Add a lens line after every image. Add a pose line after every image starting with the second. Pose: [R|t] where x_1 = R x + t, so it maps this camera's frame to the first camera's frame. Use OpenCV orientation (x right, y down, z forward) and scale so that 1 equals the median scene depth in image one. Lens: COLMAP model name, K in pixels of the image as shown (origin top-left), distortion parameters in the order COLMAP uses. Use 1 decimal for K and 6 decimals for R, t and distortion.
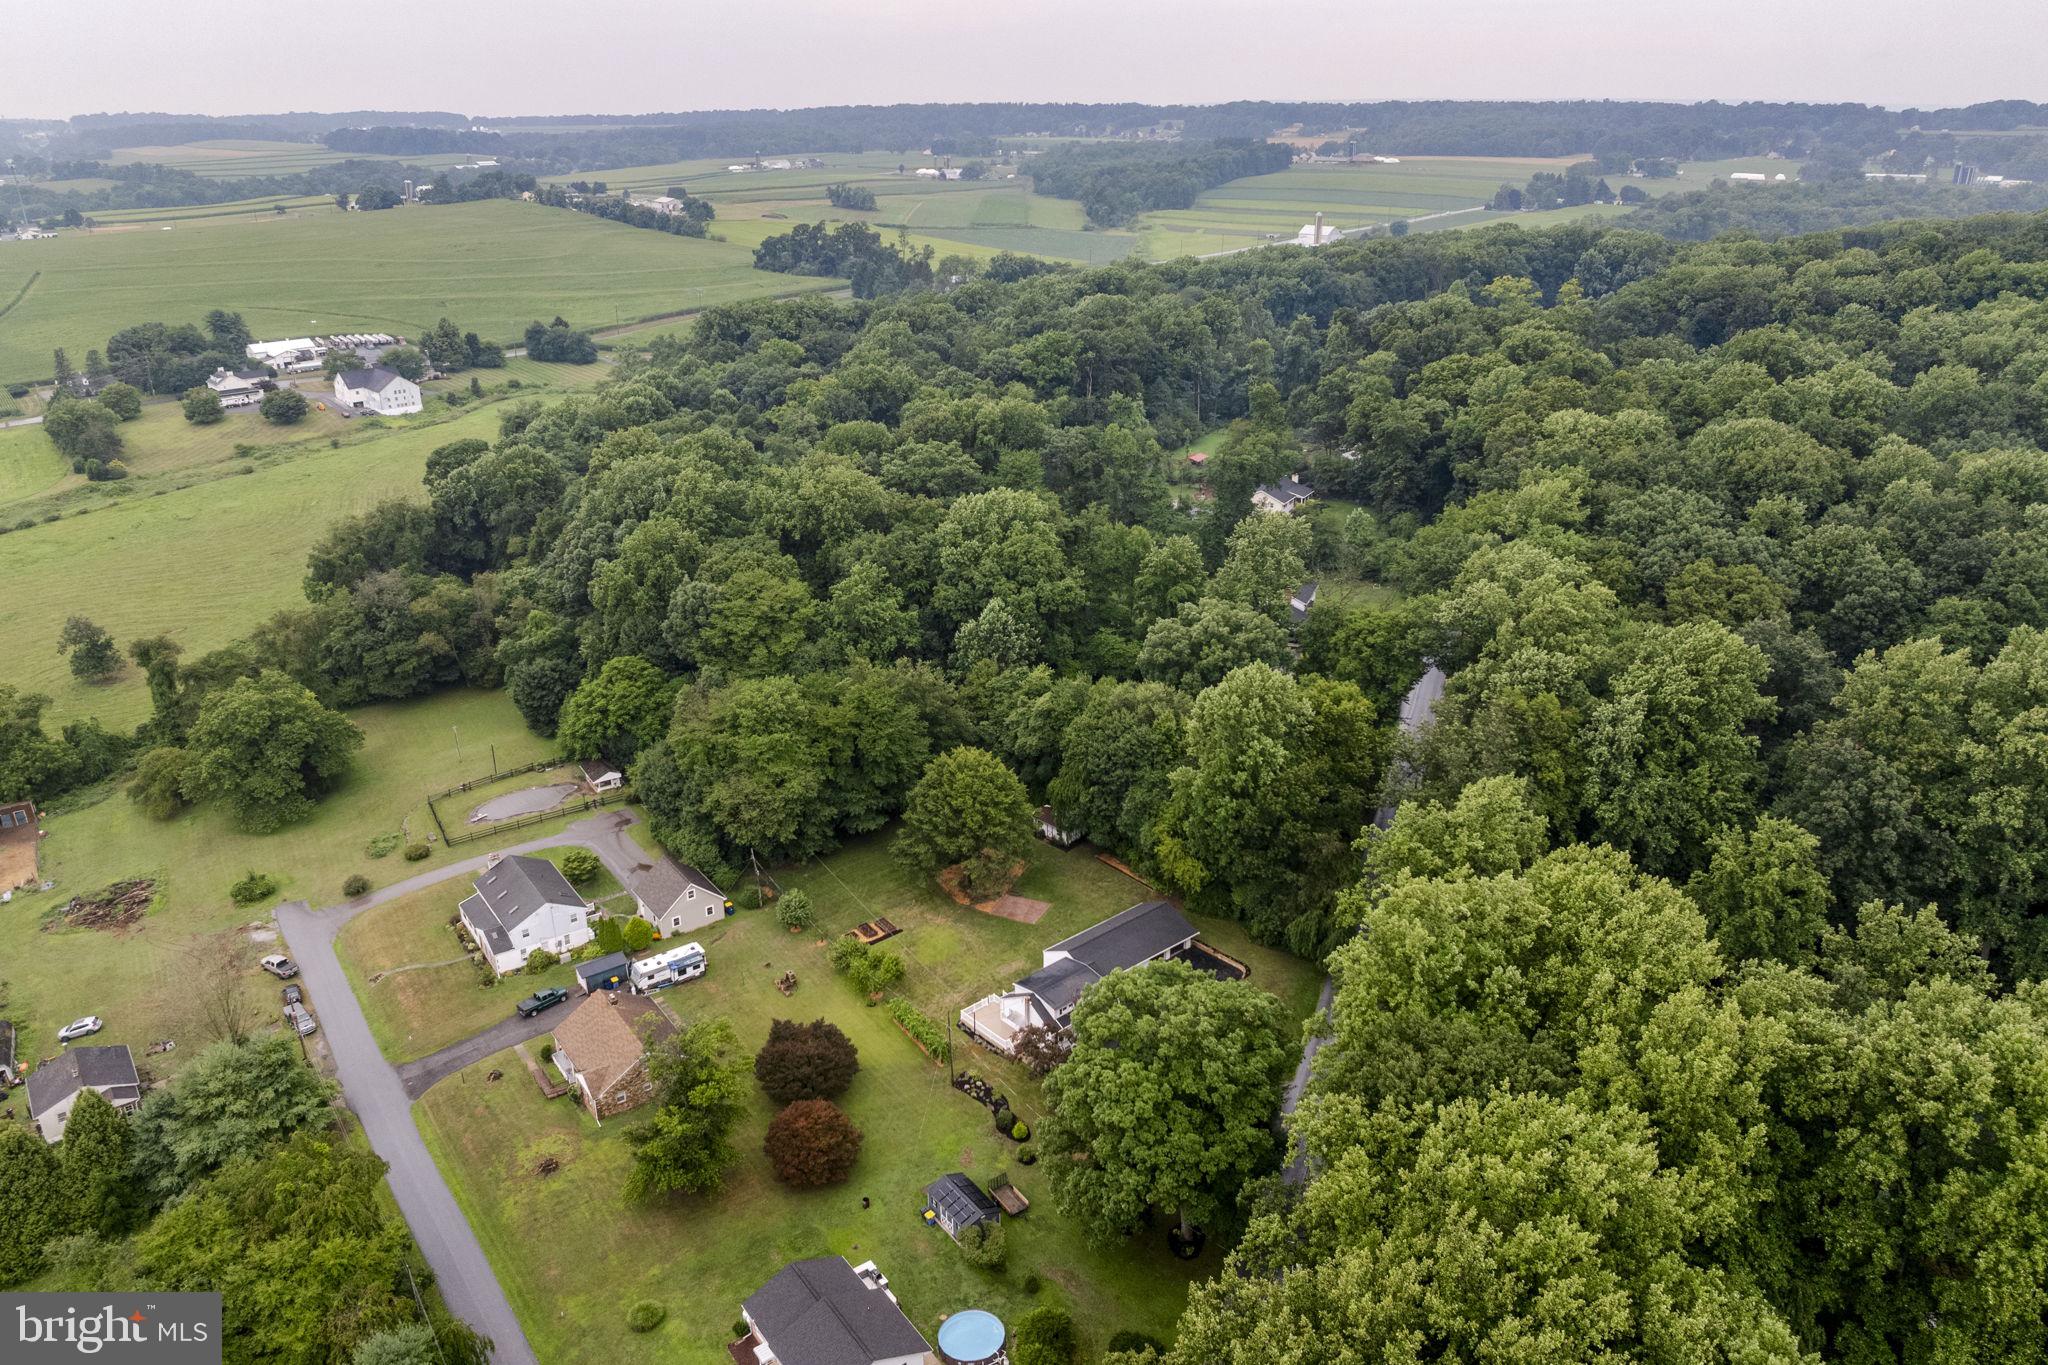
lens RADIAL K [[1495.4, 0, 1024.0], [0, 1495.4, 682.5], [0, 0, 1]] dist [-0.000781, 0.002185]
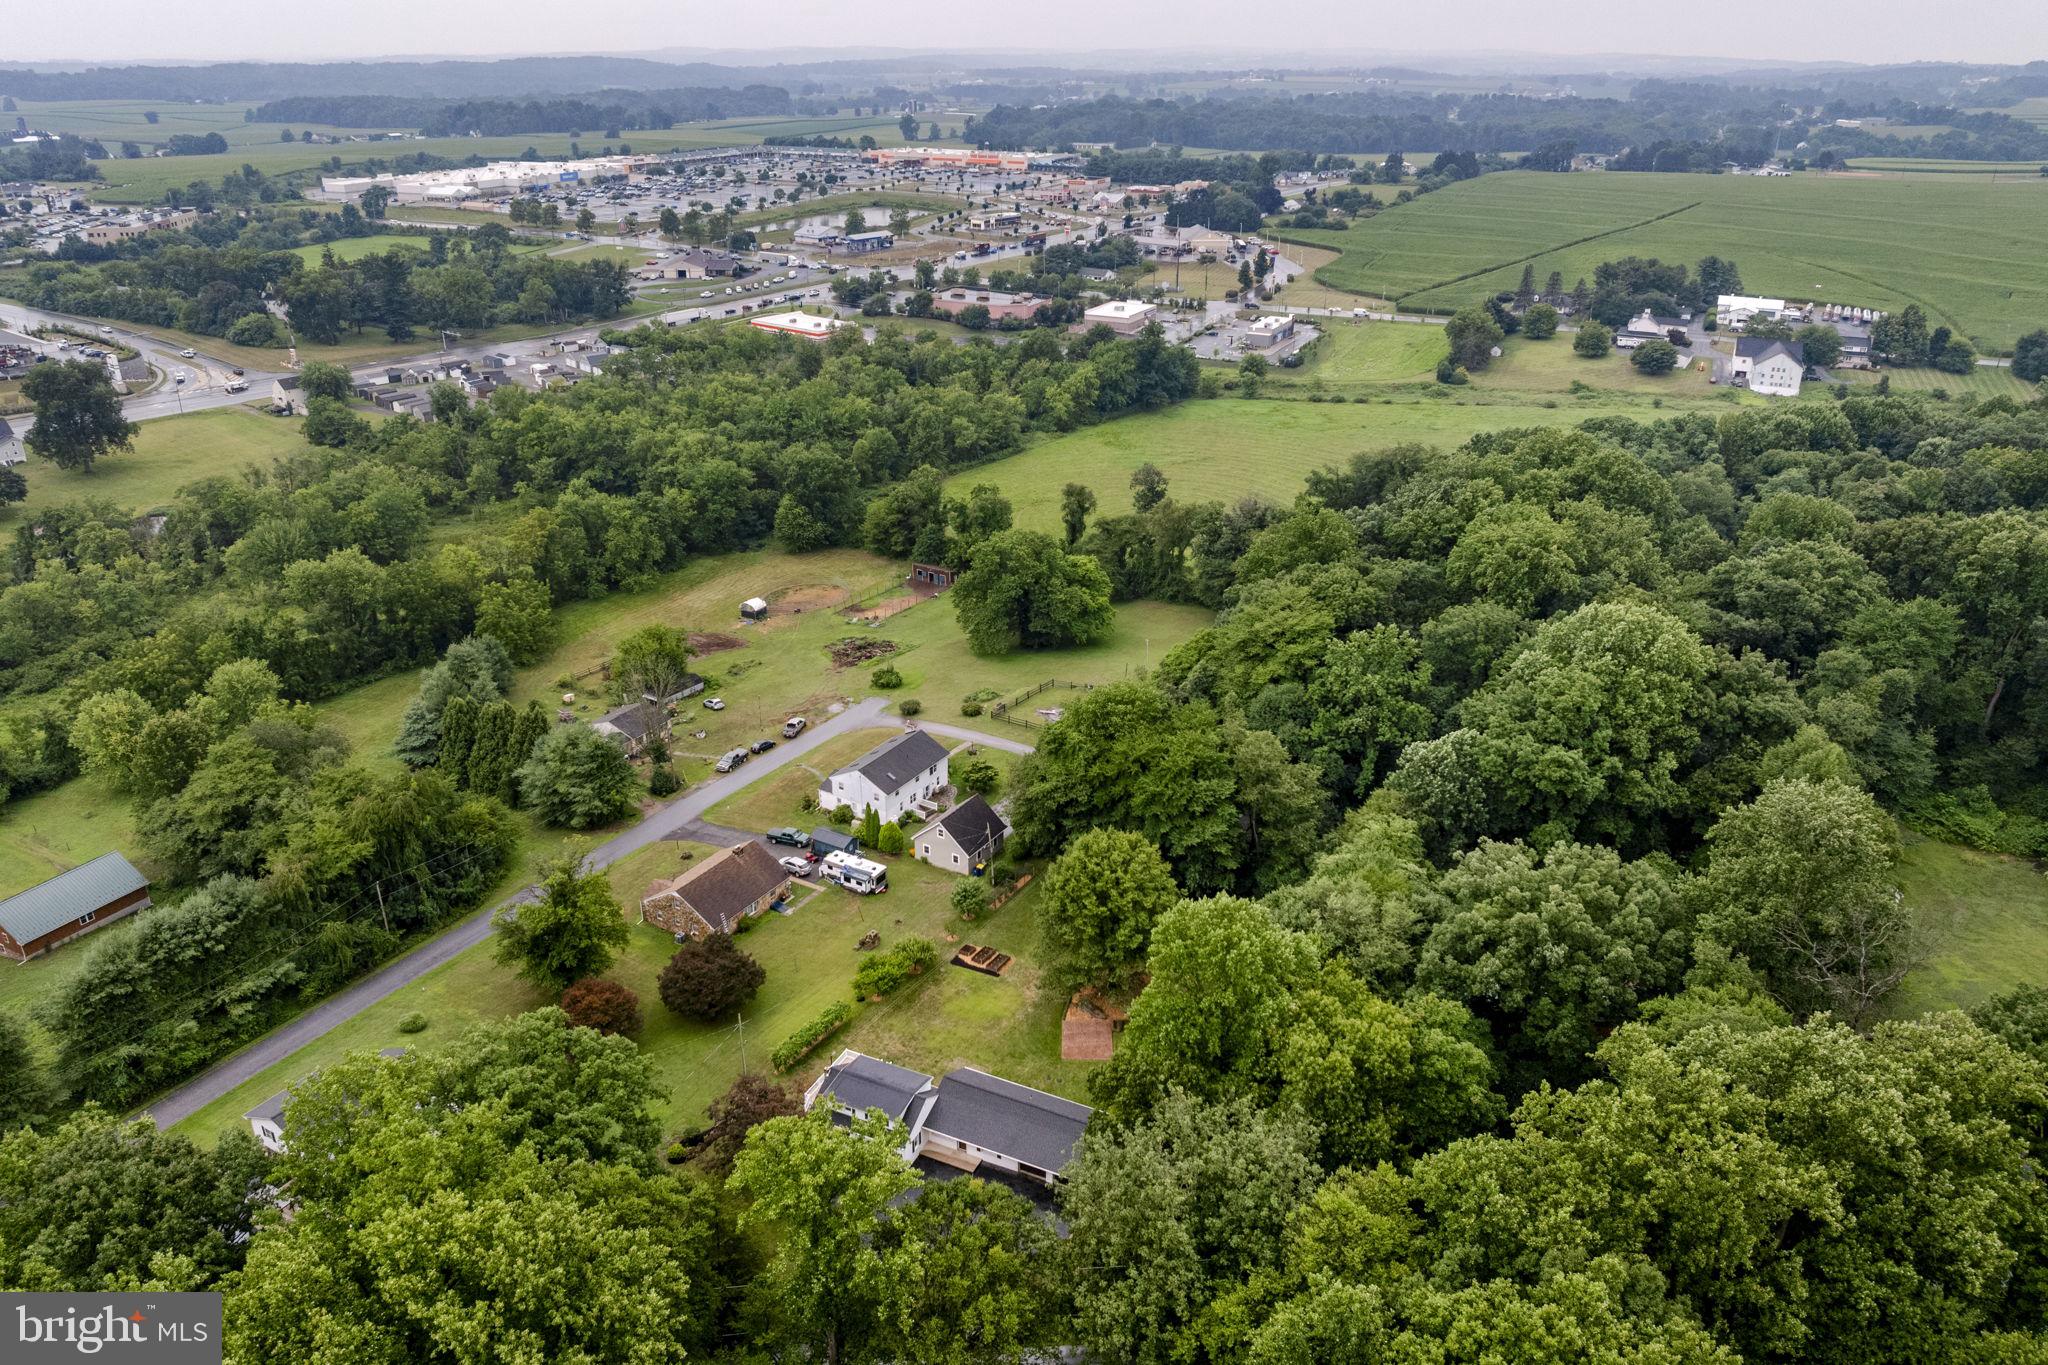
lens RADIAL K [[1495.4, 0, 1024.0], [0, 1495.4, 682.5], [0, 0, 1]] dist [-0.000781, 0.002185]
pose [[0.432245, 0.383671, -0.816064, 0.496119], [-0.359374, 0.903293, 0.234332, -0.173467], [0.827052, 0.191984, 0.528325, 0.427636]]
